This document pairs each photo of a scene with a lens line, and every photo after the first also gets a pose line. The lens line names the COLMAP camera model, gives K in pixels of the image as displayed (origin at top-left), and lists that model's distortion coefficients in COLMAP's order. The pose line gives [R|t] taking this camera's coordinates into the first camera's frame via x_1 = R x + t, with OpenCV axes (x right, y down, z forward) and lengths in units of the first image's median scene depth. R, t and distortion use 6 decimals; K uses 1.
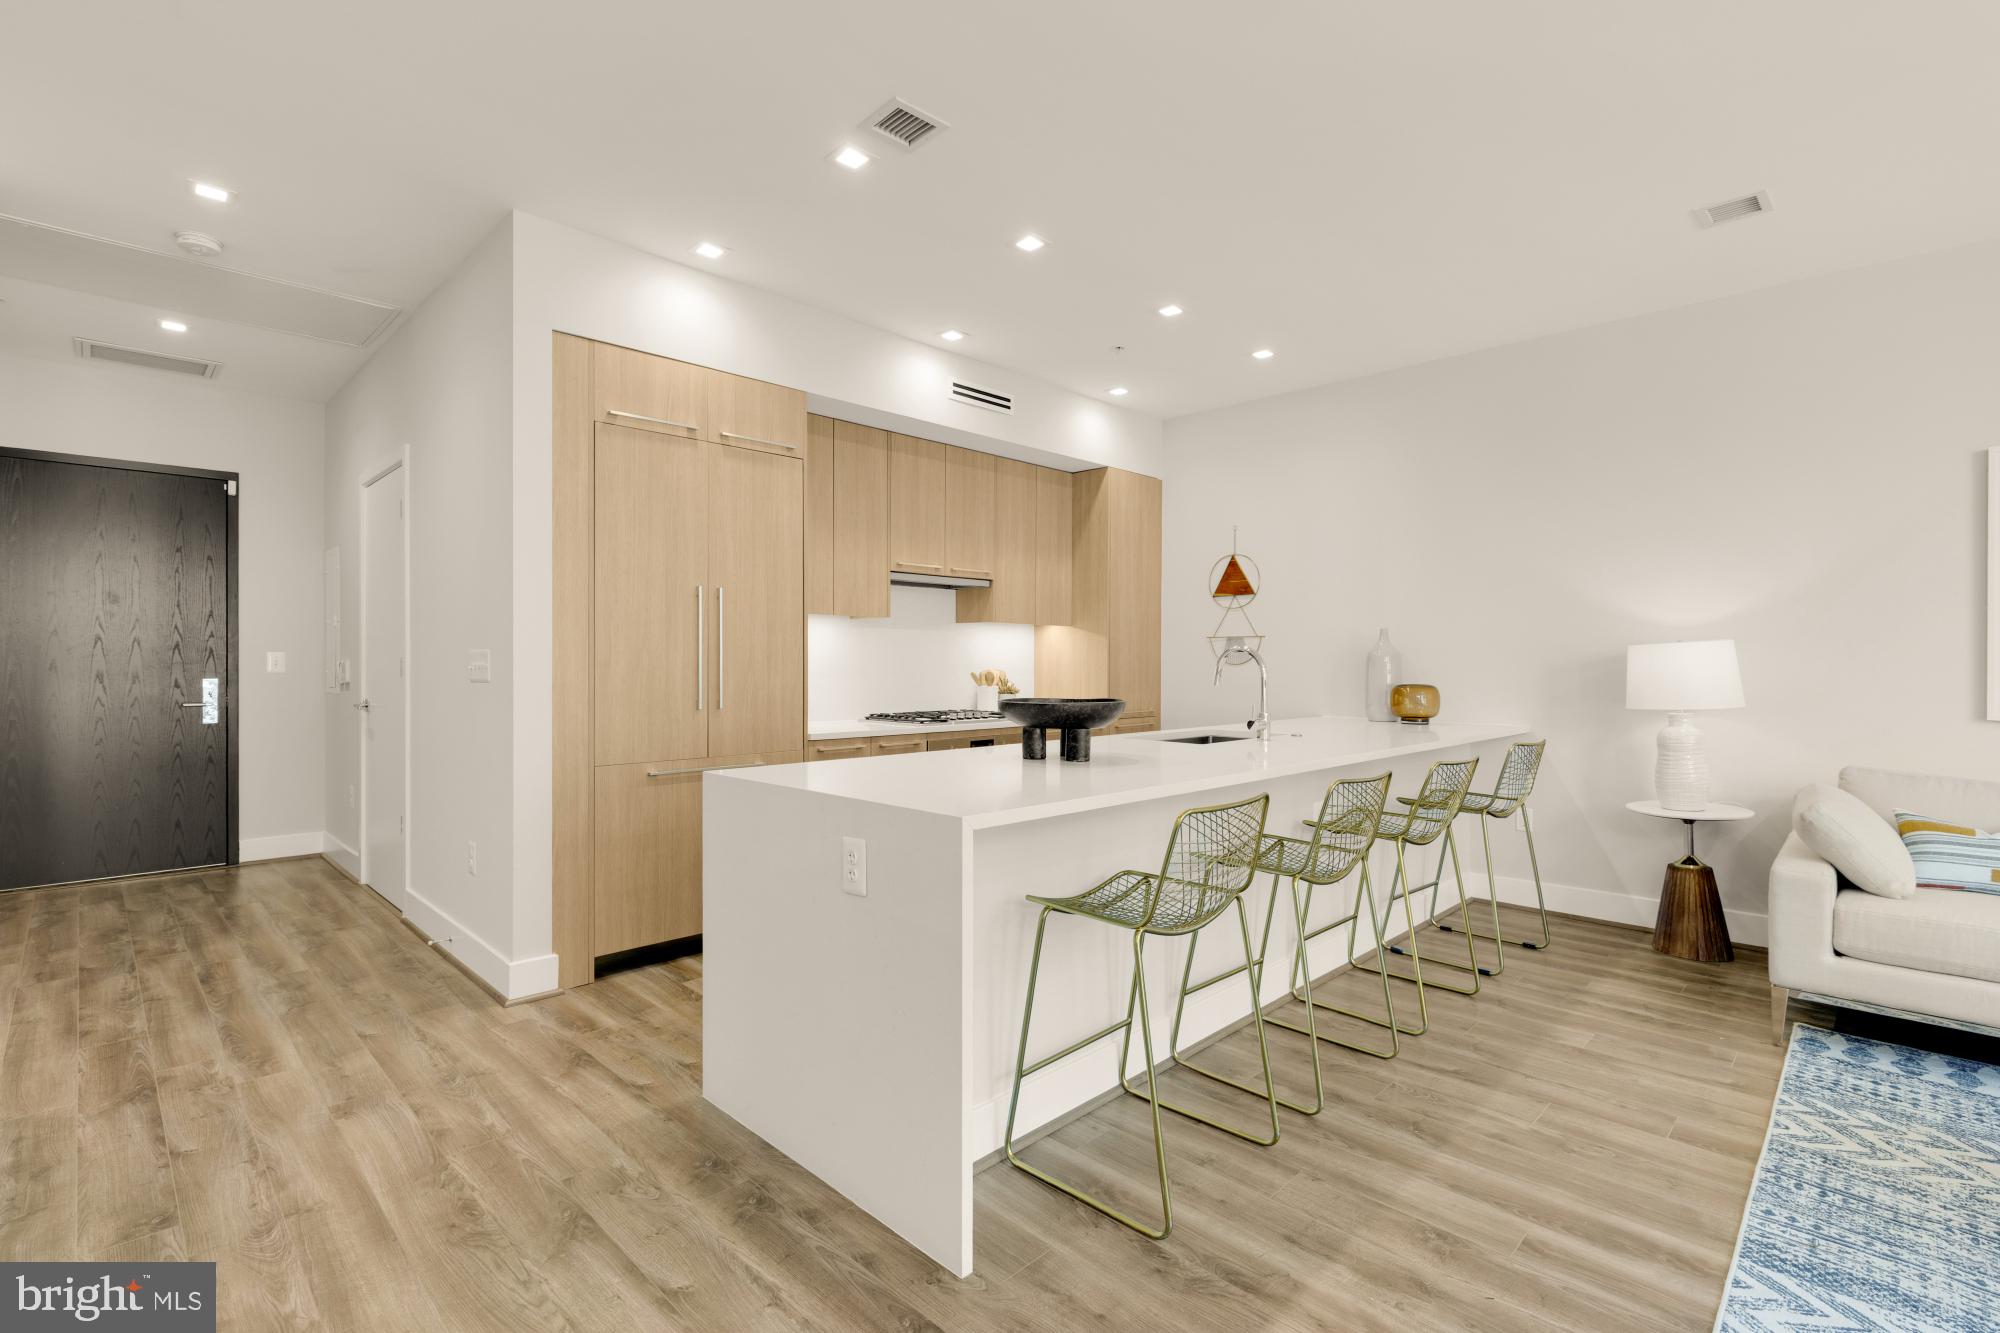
lens RADIAL K [[916.2, 0, 1000.0], [0, 916.2, 666.5], [0, 0, 1]] dist [0.004607, -0.000501]
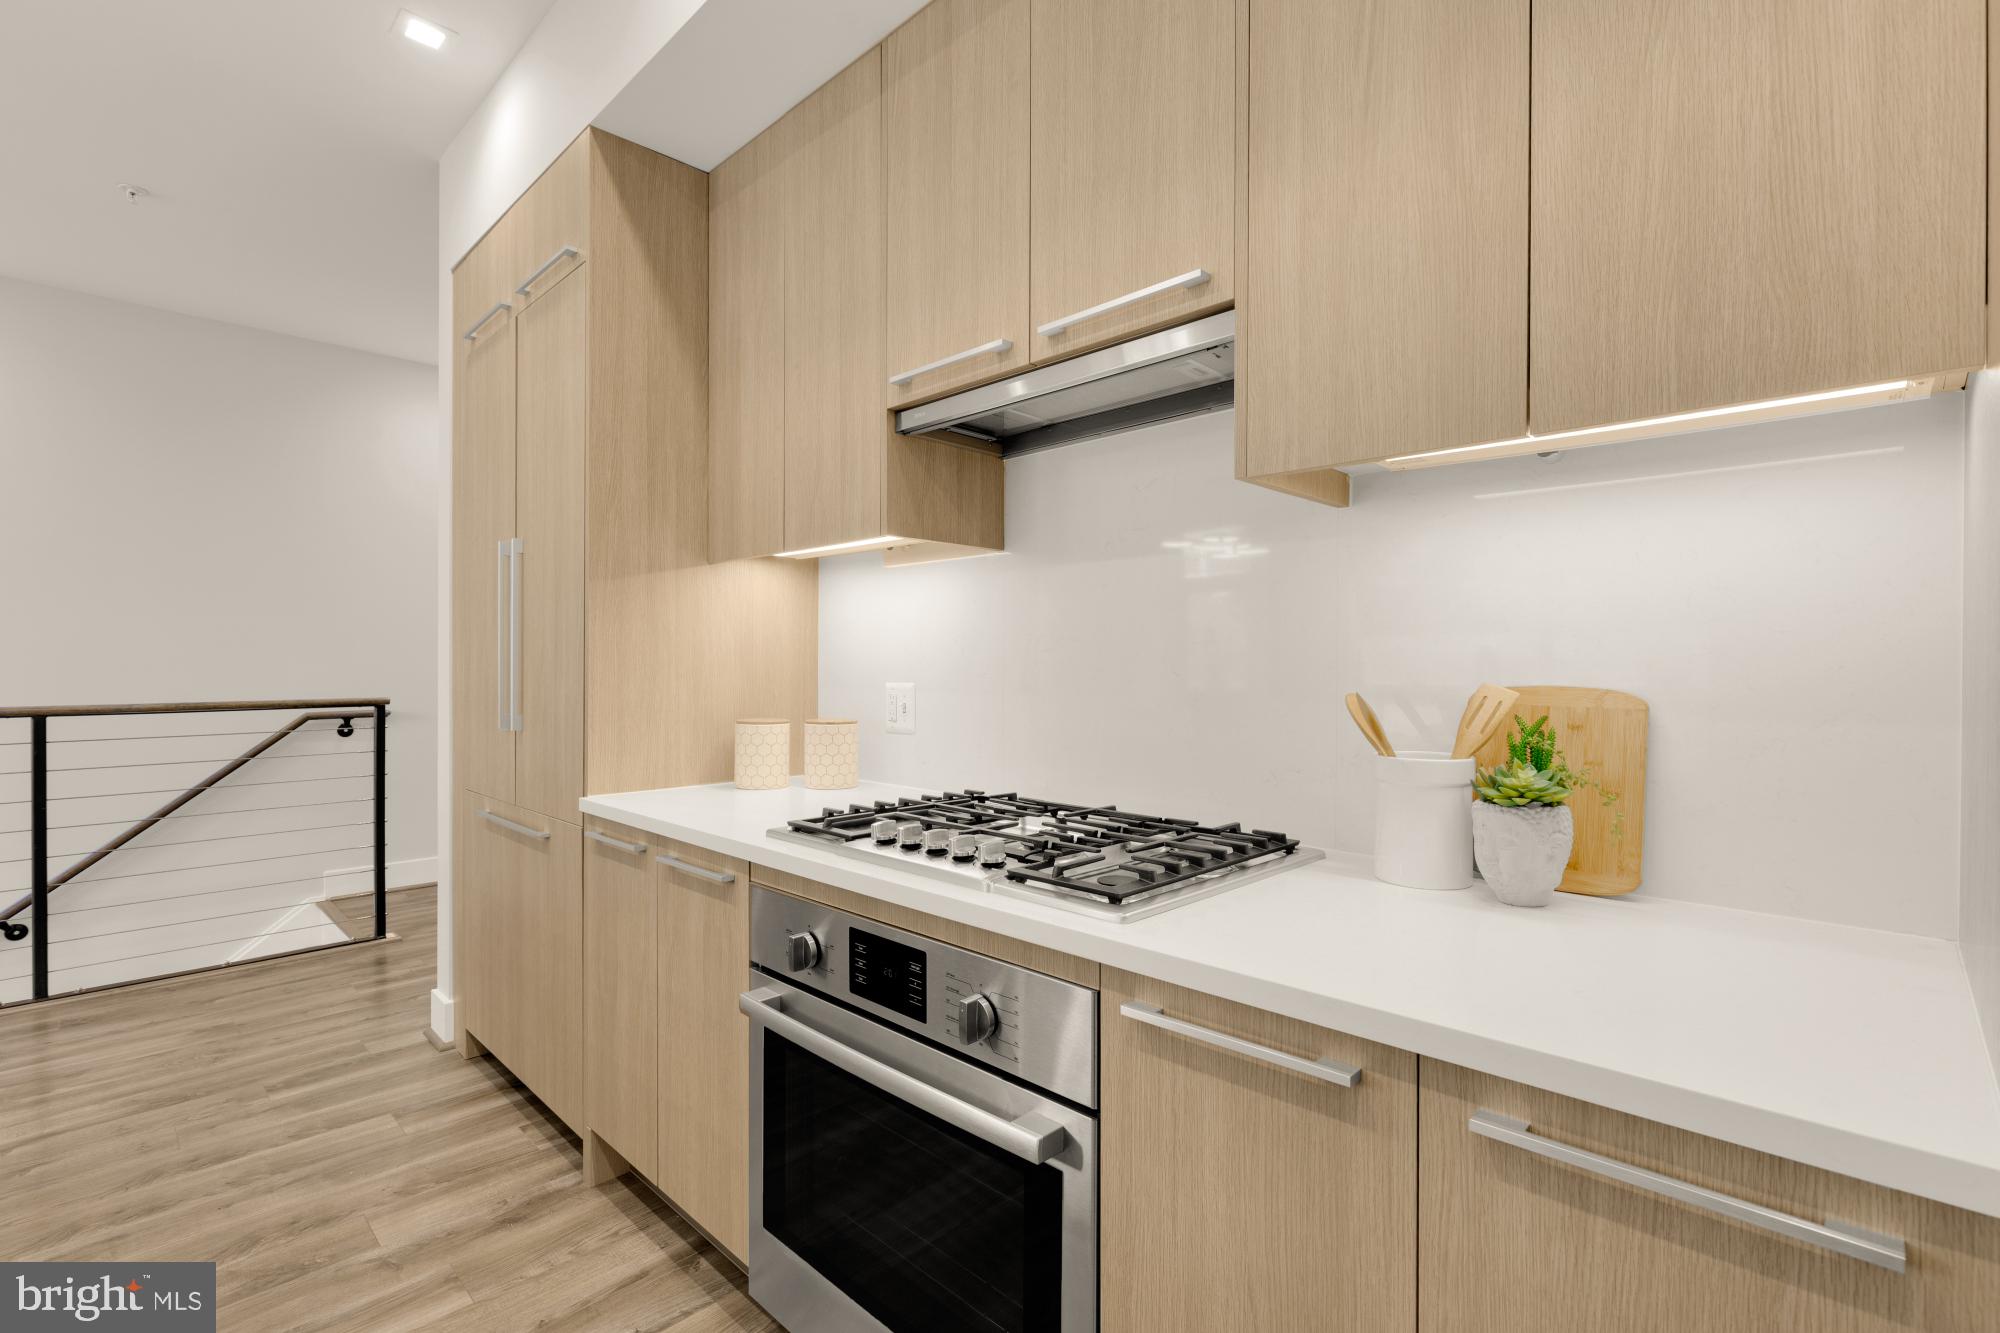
lens RADIAL K [[916.2, 0, 1000.0], [0, 916.2, 666.5], [0, 0, 1]] dist [0.004607, -0.000501]
pose [[0.002332, 0.000270, -0.999997, 0.421443], [-0.008595, 0.999963, 0.000250, -0.002123], [0.999960, 0.008594, 0.002335, 1.718838]]
